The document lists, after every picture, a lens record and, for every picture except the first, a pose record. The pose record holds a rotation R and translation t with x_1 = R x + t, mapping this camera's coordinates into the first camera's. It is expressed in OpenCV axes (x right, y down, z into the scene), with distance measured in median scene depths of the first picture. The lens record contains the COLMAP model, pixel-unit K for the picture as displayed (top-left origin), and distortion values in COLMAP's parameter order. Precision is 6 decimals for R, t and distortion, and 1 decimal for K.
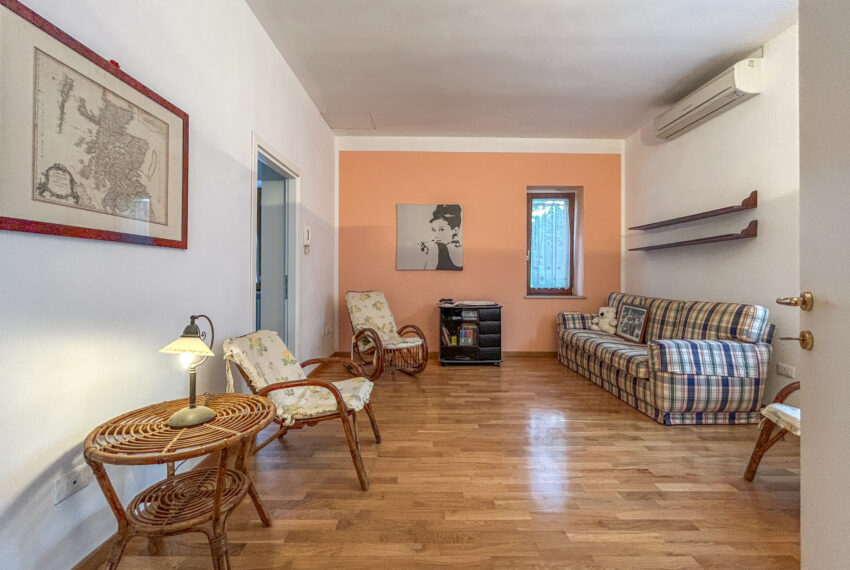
lens RADIAL K [[357.7, 0, 425.7], [0, 357.7, 274.5], [0, 0, 1]] dist [-0.000239, -0.000012]
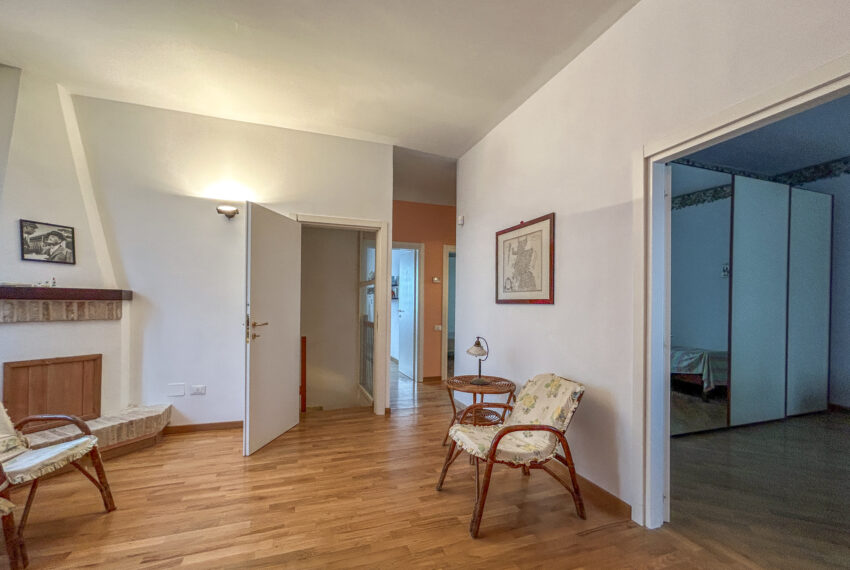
lens RADIAL K [[370.7, 0, 430.5], [0, 370.7, 300.0], [0, 0, 1]] dist [-0.000176, 0.000109]
pose [[-0.937266, -0.014239, -0.348325, 0.364212], [-0.012613, 0.999896, -0.006935, -0.077738], [0.348388, -0.002107, -0.937348, 2.462563]]
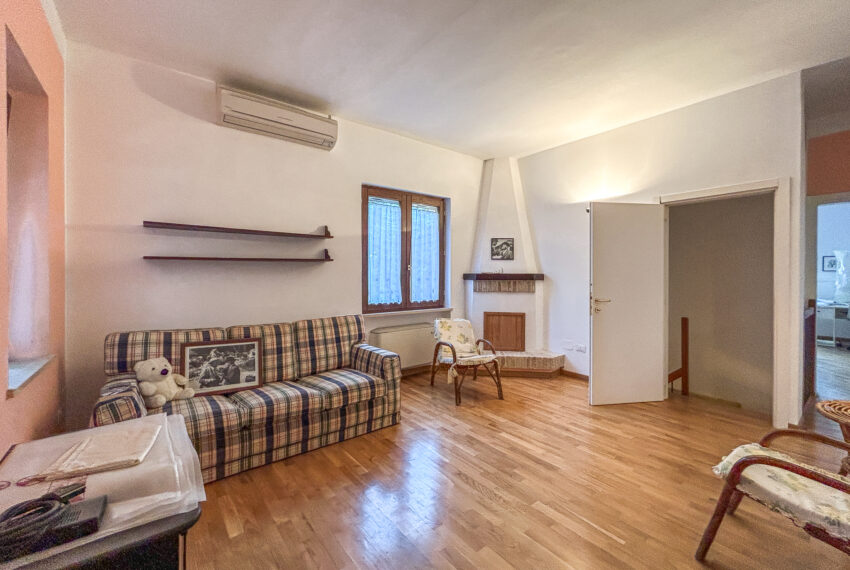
lens RADIAL K [[357.7, 0, 425.7], [0, 357.7, 274.5], [0, 0, 1]] dist [-0.000239, -0.000012]
pose [[-0.617533, -0.004989, 0.786530, -0.496802], [-0.006720, 0.999977, 0.001067, -0.111835], [-0.786517, -0.004626, -0.617552, 2.604112]]
